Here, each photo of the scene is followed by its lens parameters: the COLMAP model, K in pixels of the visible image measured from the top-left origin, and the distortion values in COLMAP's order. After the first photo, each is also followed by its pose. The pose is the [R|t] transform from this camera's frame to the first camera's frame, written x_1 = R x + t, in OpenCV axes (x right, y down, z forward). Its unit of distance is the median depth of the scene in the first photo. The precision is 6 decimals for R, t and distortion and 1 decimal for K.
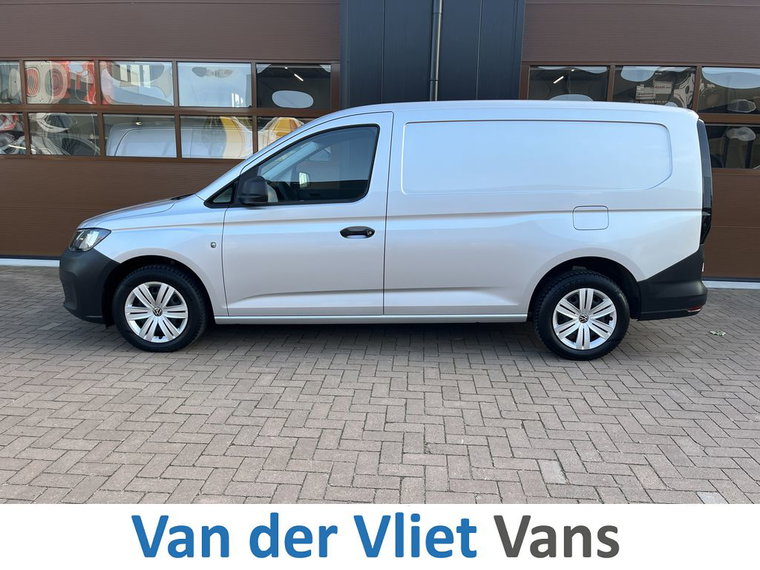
lens RADIAL K [[601.9, 0, 377.8], [0, 601.9, 285.3], [0, 0, 1]] dist [0.065551, -0.099822]
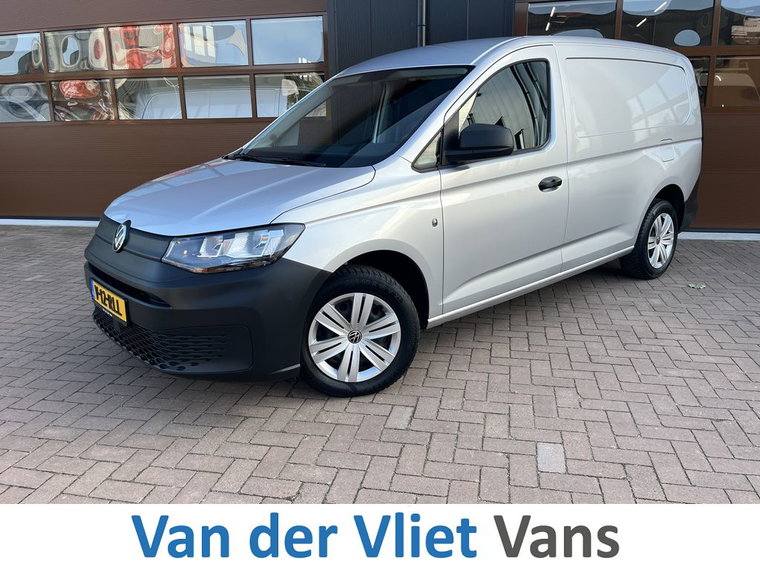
lens RADIAL K [[601.9, 0, 378.5], [0, 601.9, 281.5], [0, 0, 1]] dist [0.065551, -0.099822]
pose [[0.988830, 0.001713, -0.149036, 0.284722], [0.006018, 0.998659, 0.051410, 0.027961], [0.148924, -0.051733, 0.987494, 0.033747]]
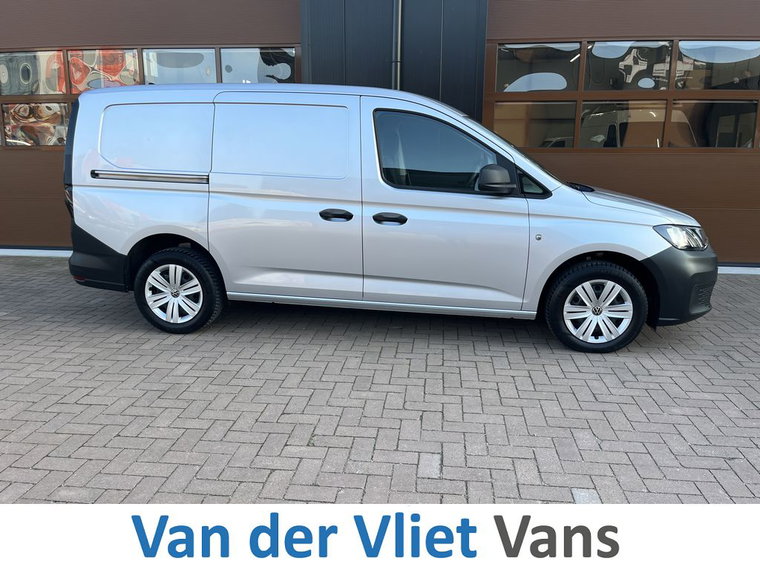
lens RADIAL K [[601.9, 0, 375.6], [0, 601.9, 288.6], [0, 0, 1]] dist [0.065551, -0.099822]
pose [[0.998744, -0.005008, -0.049848, 0.179565], [0.006451, 0.999563, 0.028835, -0.003192], [0.049681, -0.029120, 0.998341, 0.025262]]
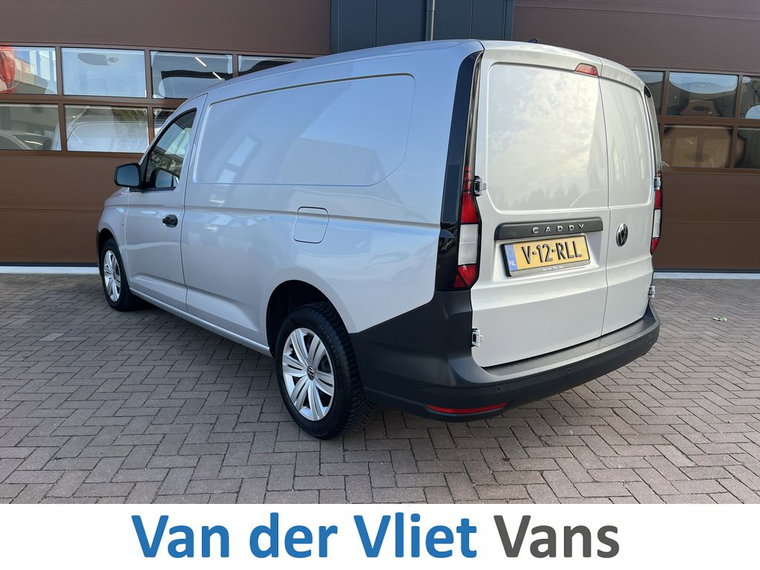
lens RADIAL K [[601.9, 0, 377.7], [0, 601.9, 282.6], [0, 0, 1]] dist [0.065551, -0.099822]
pose [[0.987563, -0.024814, 0.155253, -0.253586], [0.026432, 0.999616, -0.008363, 0.009880], [-0.154986, 0.012362, 0.987839, 0.049532]]
